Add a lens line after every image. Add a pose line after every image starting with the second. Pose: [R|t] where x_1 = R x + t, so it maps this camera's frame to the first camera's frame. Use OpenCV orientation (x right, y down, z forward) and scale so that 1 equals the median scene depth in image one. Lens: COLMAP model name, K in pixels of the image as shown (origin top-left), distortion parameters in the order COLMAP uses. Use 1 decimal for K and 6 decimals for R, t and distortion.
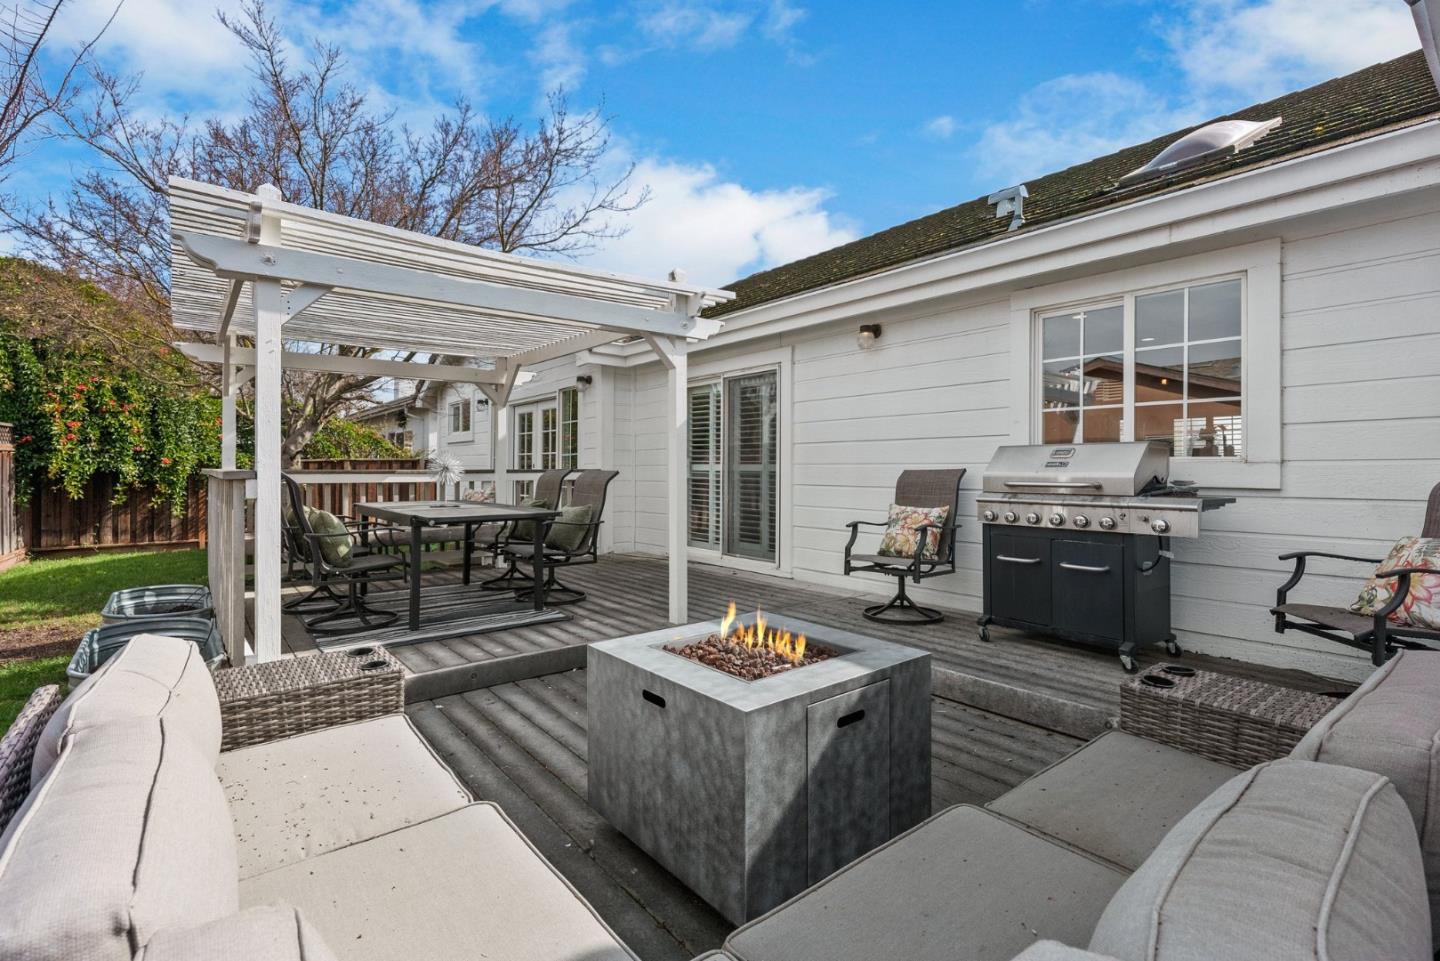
lens RADIAL K [[645.0, 0, 719.8], [0, 645.0, 472.4], [0, 0, 1]] dist [-0.000157, -0.000314]
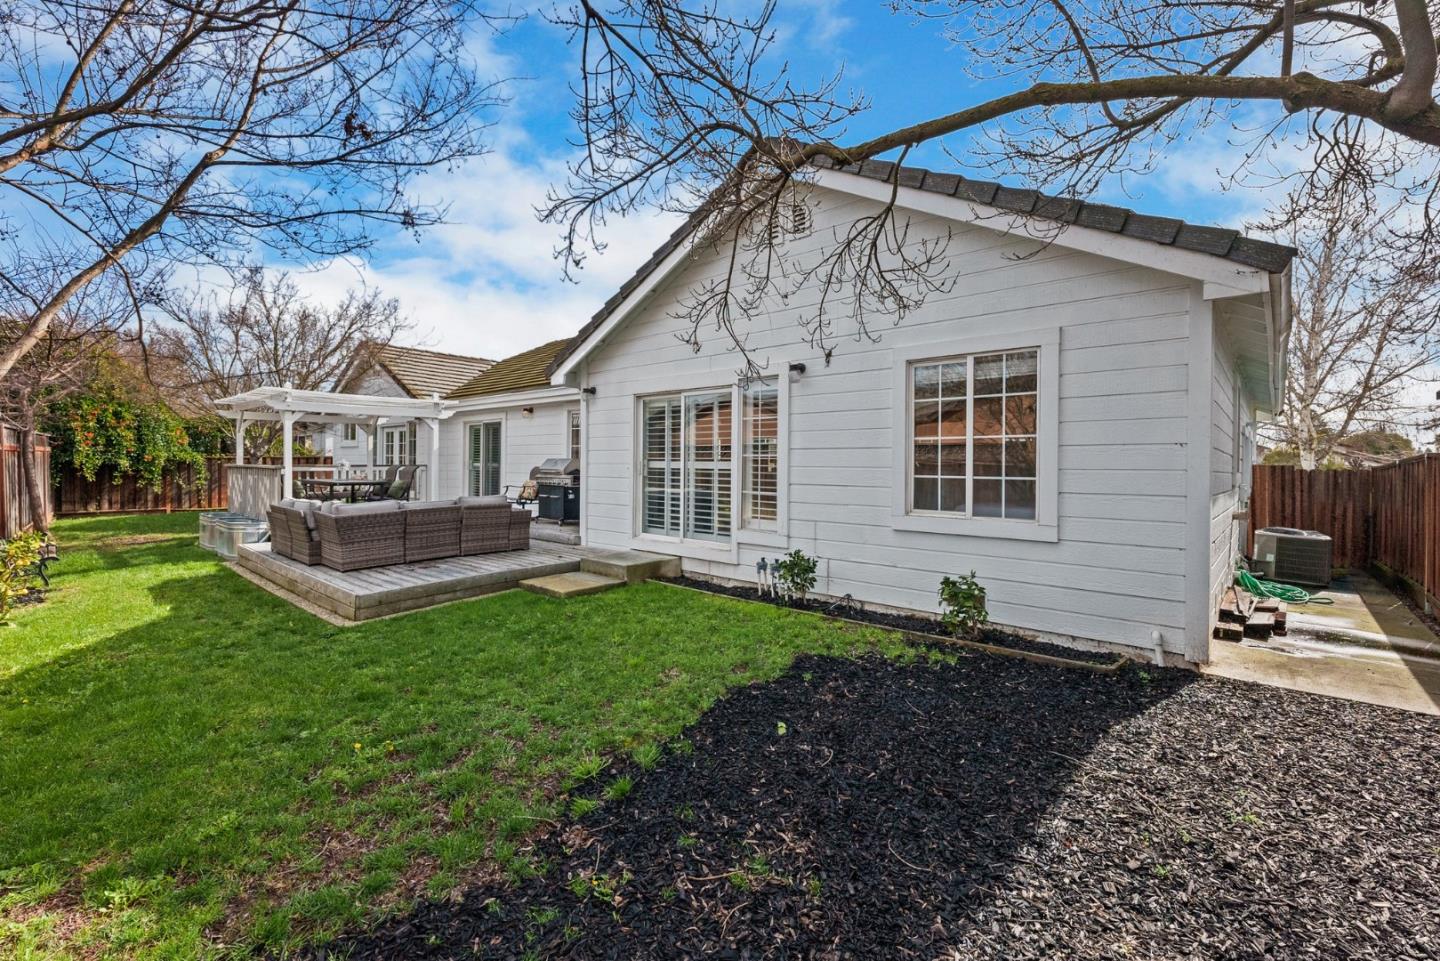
lens RADIAL K [[645.0, 0, 734.3], [0, 645.0, 472.1], [0, 0, 1]] dist [-0.000157, -0.000314]
pose [[0.987338, 0.005367, 0.158541, 0.343287], [-0.006464, 0.999959, 0.006402, -0.001641], [-0.158500, -0.007346, 0.987332, -0.869885]]
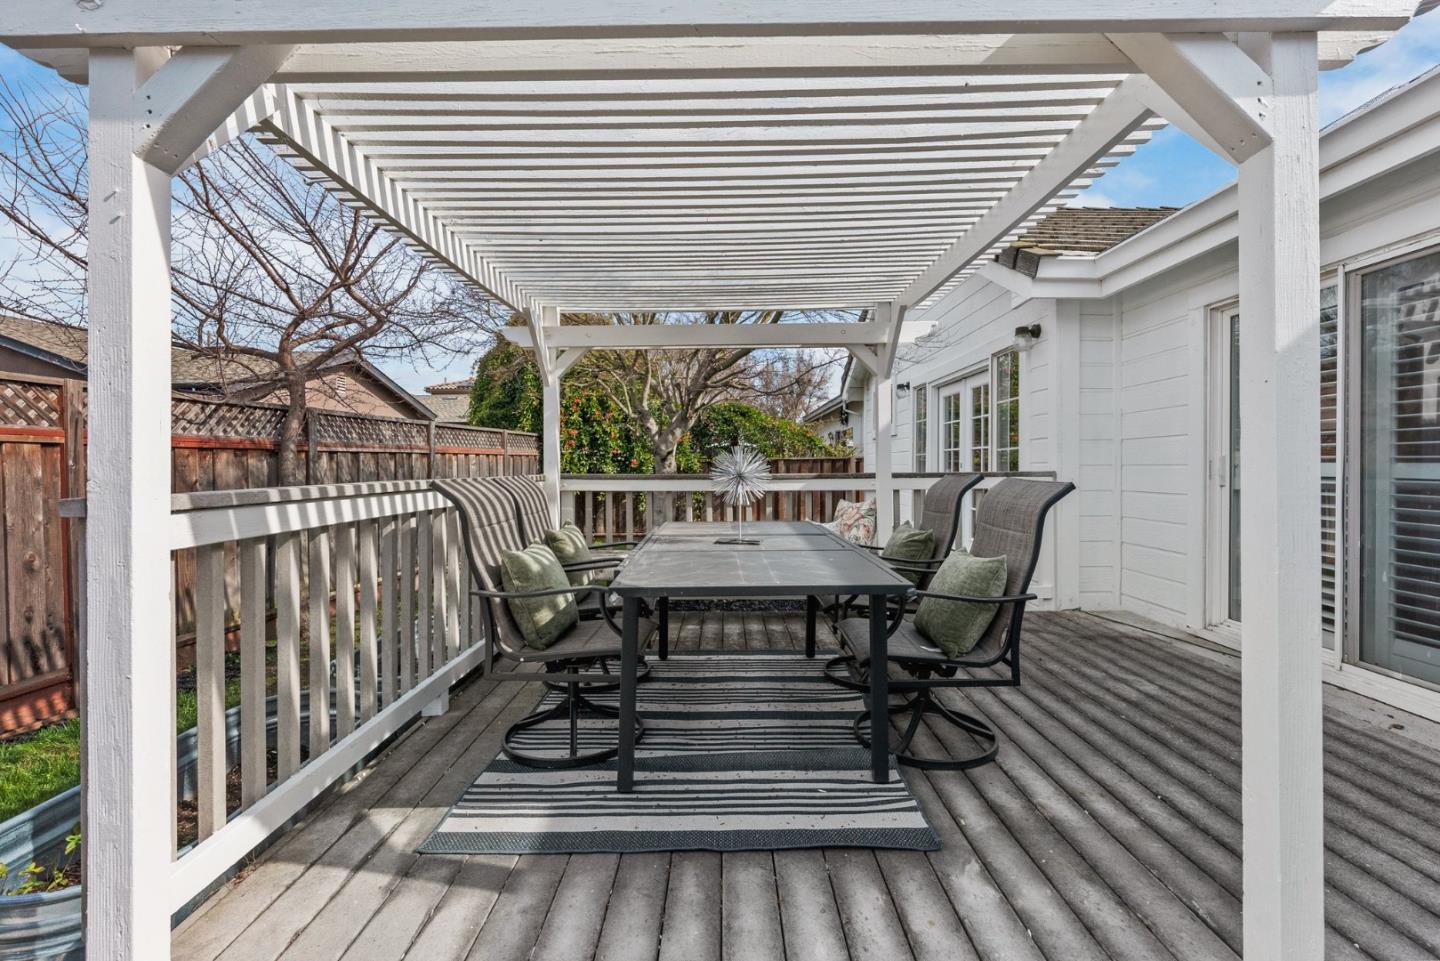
lens RADIAL K [[645.0, 0, 726.4], [0, 645.0, 467.6], [0, 0, 1]] dist [-0.000157, -0.000314]
pose [[0.774887, -0.001642, -0.632097, -0.031840], [0.000185, 0.999997, -0.002371, -0.006498], [0.632099, 0.001720, 0.774886, 0.262315]]
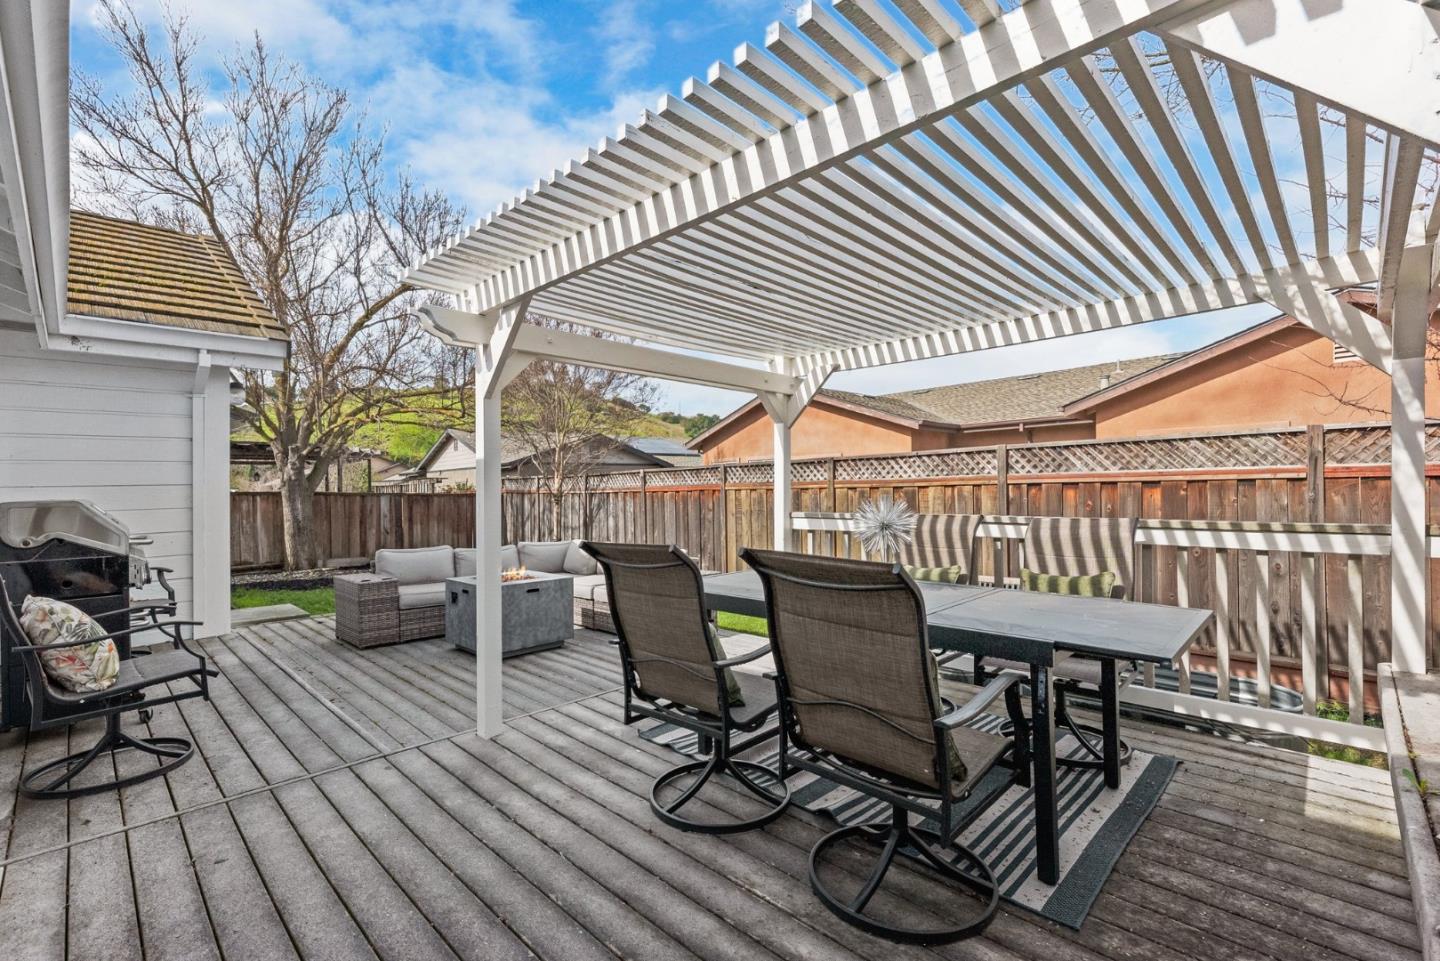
lens RADIAL K [[645.0, 0, 729.2], [0, 645.0, 484.9], [0, 0, 1]] dist [-0.000157, -0.000314]
pose [[-0.993011, 0.010936, -0.117511, -0.110763], [0.011258, 0.999934, -0.002081, -0.021536], [0.117480, -0.003389, -0.993069, 0.775805]]
